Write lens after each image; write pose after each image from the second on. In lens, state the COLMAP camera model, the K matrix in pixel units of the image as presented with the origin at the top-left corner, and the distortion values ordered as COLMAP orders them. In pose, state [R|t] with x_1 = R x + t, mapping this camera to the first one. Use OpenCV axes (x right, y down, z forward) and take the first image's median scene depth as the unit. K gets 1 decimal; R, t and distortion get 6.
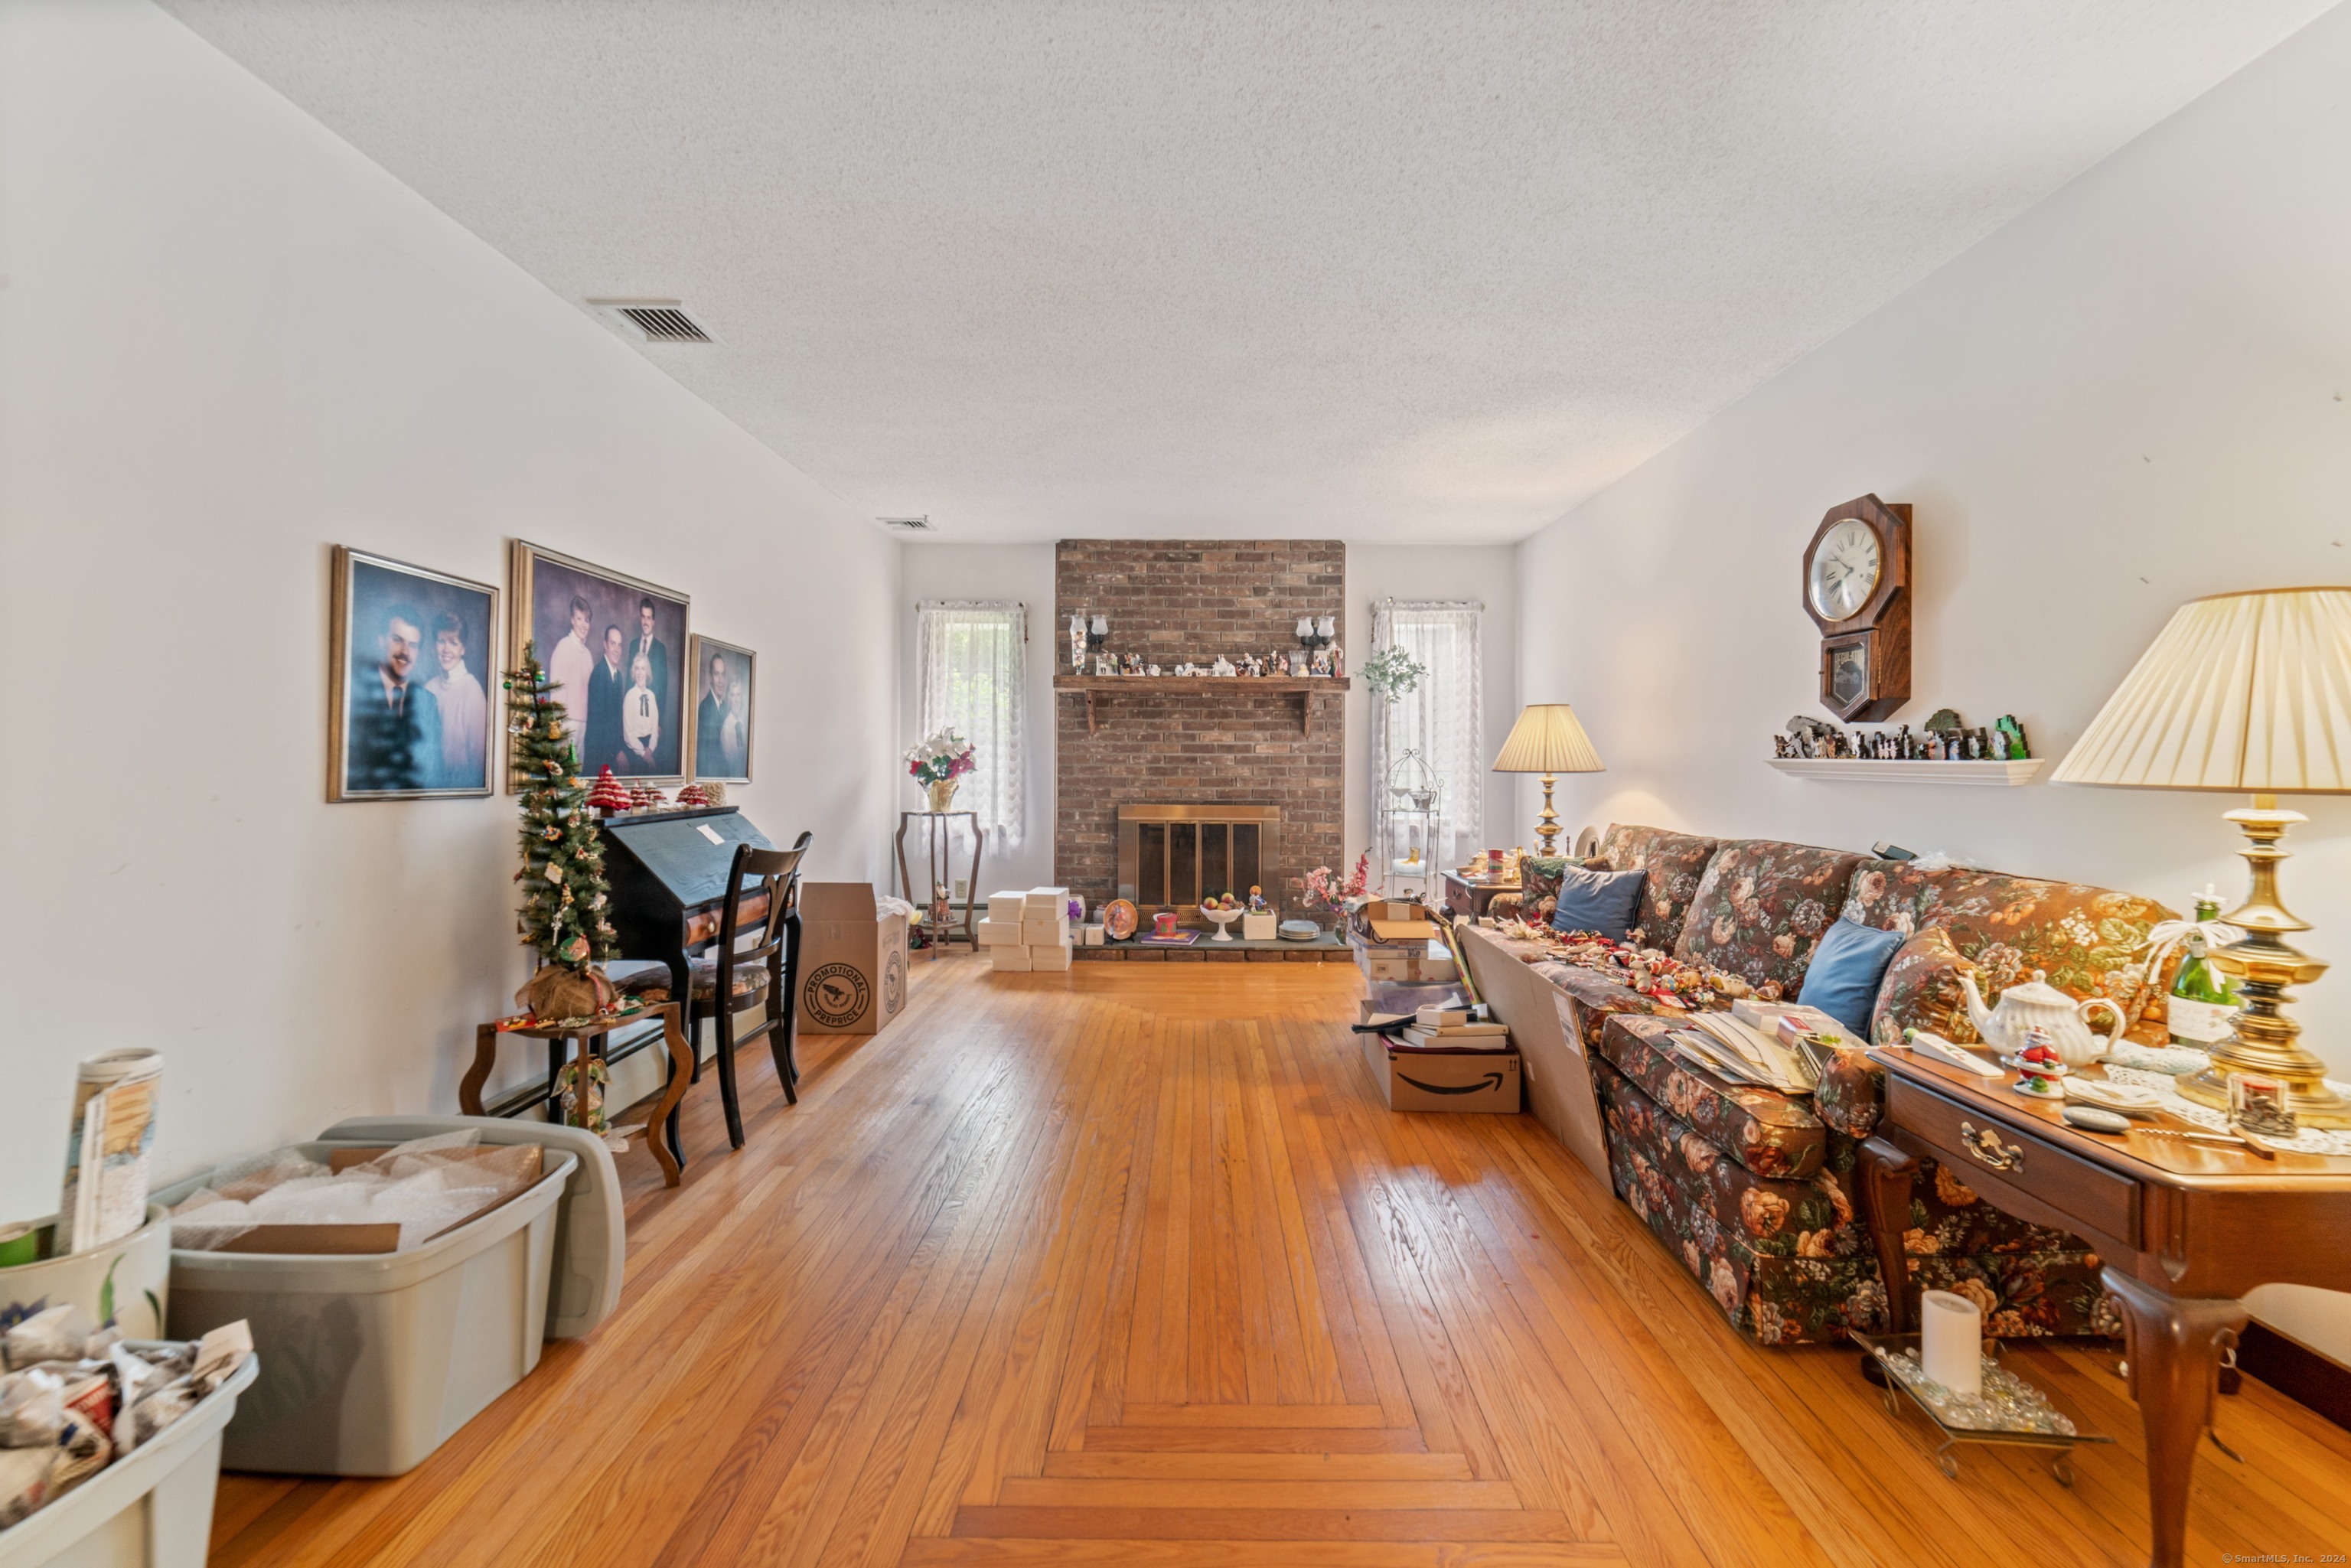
lens RADIAL K [[925.4, 0, 1178.3], [0, 925.4, 778.3], [0, 0, 1]] dist [-0.003039, 0.001046]
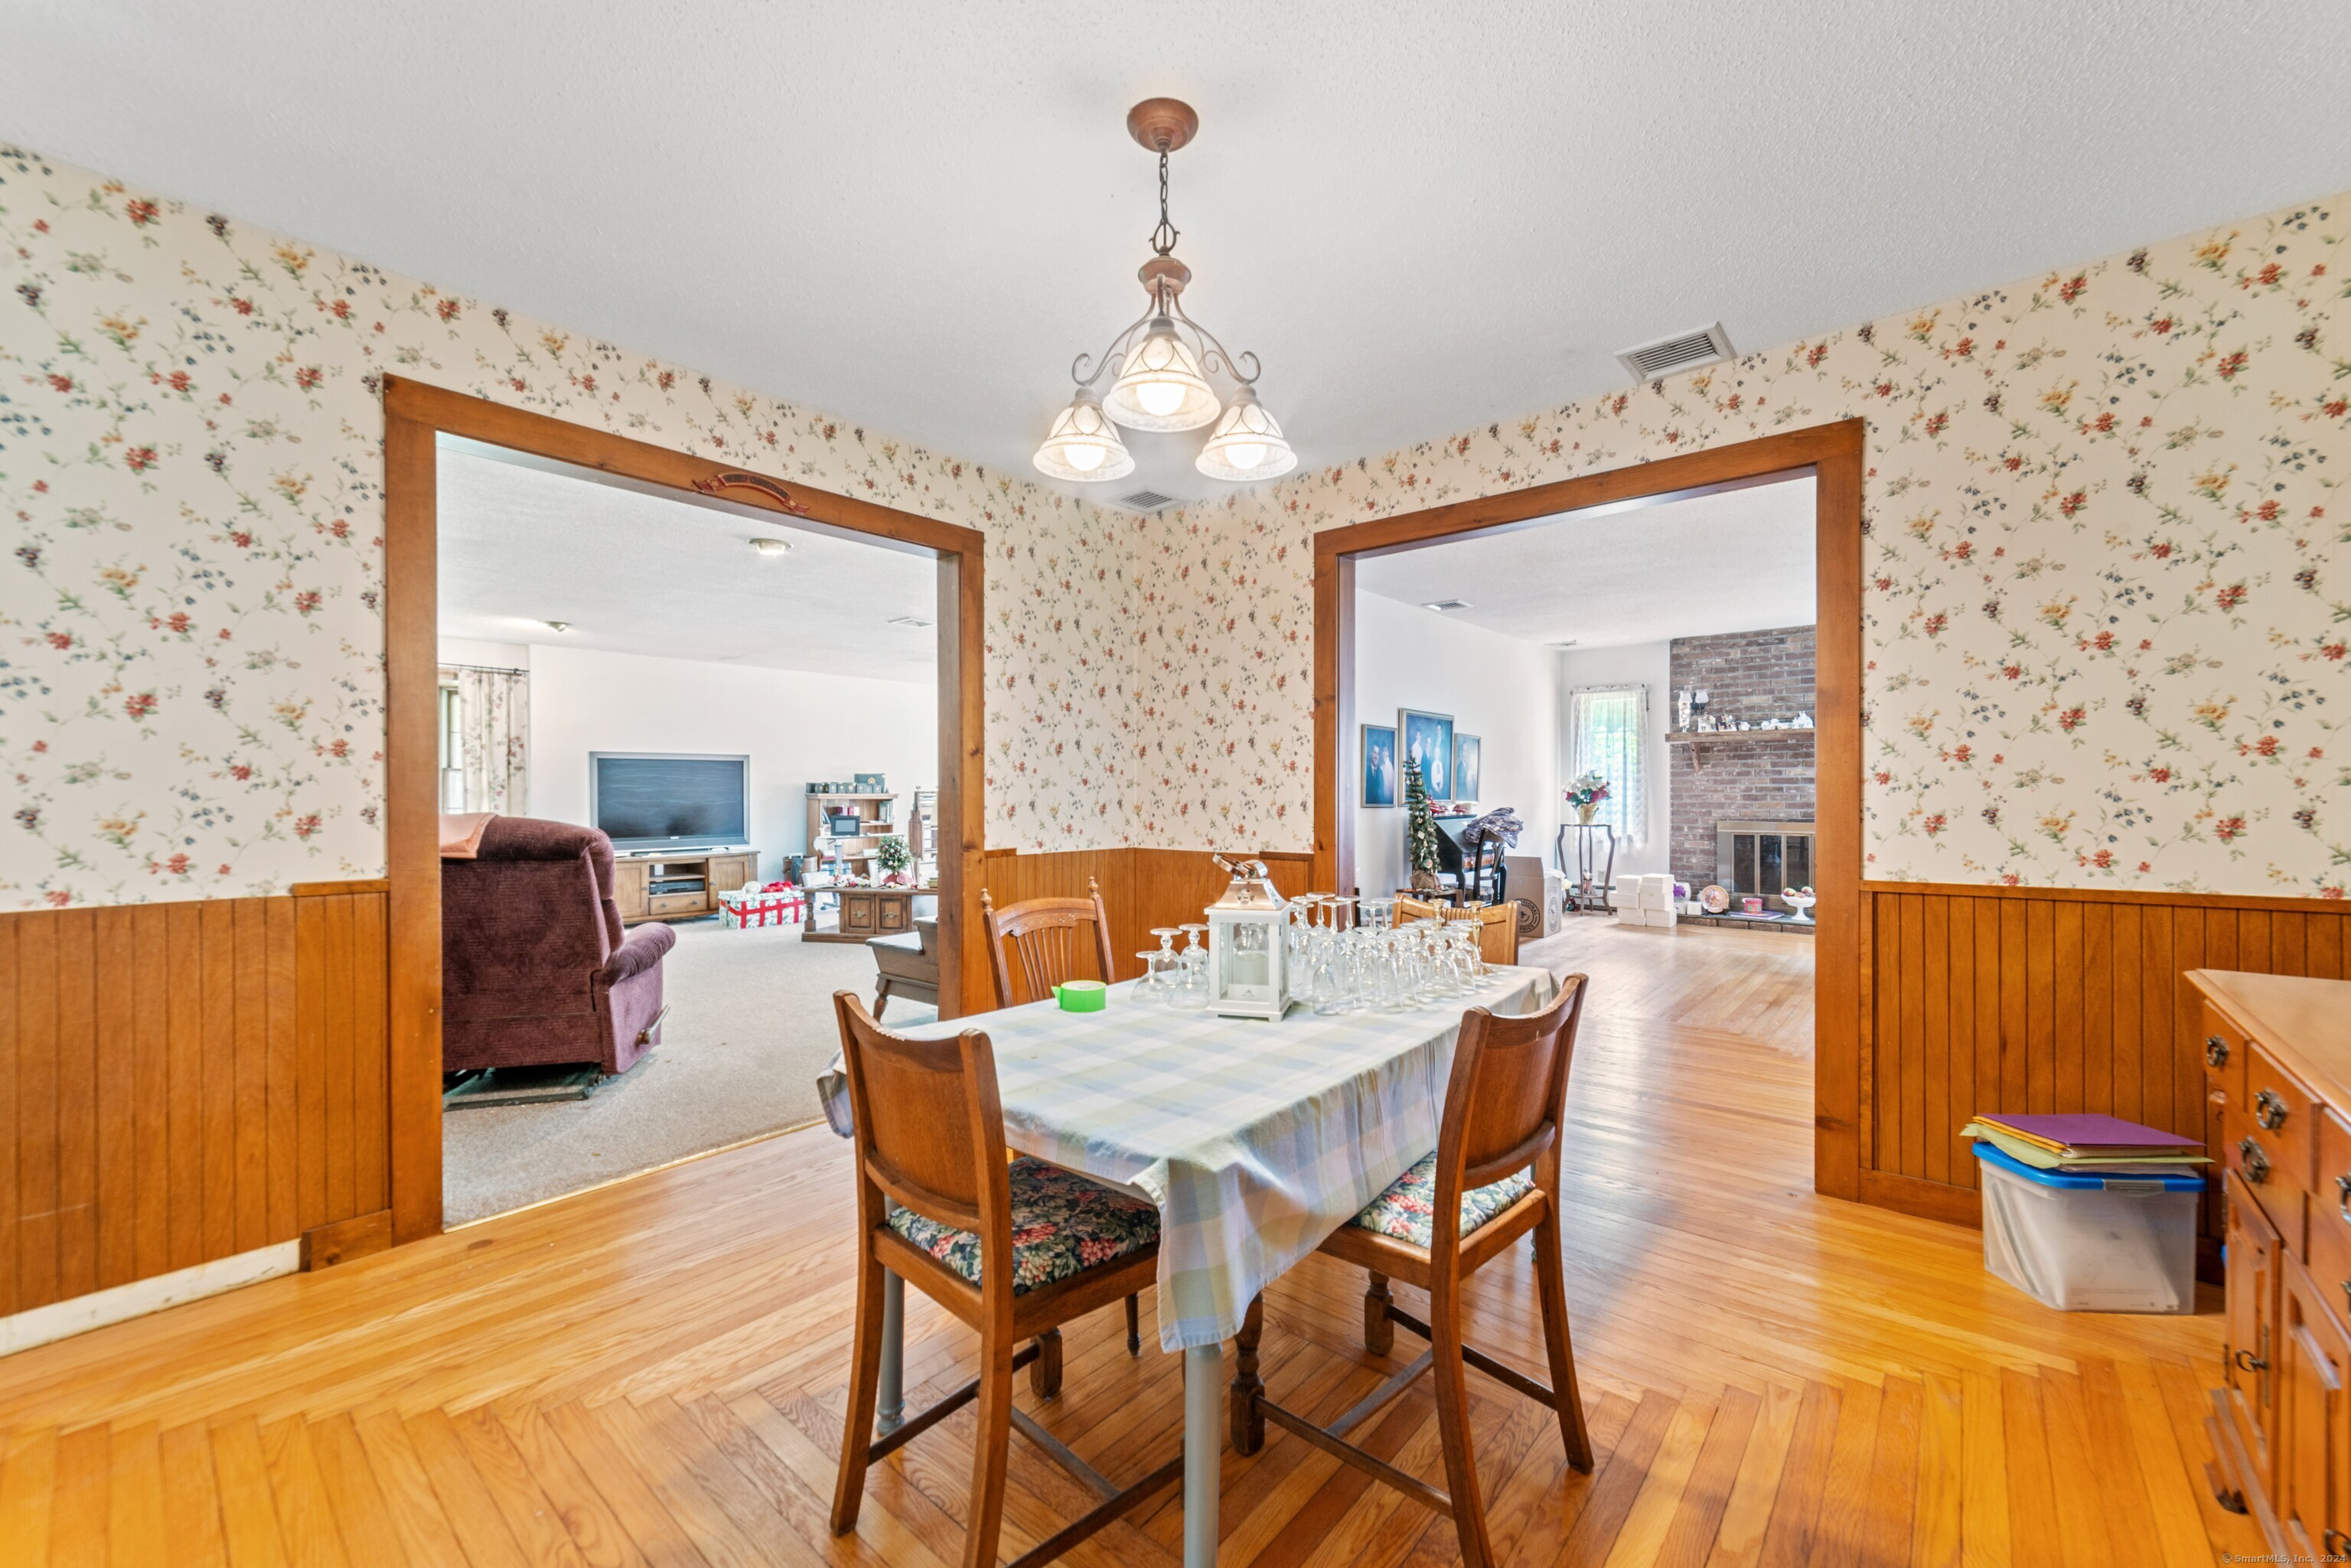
lens RADIAL K [[925.4, 0, 1192.7], [0, 925.4, 799.8], [0, 0, 1]] dist [-0.003039, 0.001046]
pose [[0.776207, -0.004639, -0.630461, 0.208303], [-0.002254, 0.999946, -0.010133, 0.011947], [0.630474, 0.009286, 0.776155, -0.620009]]
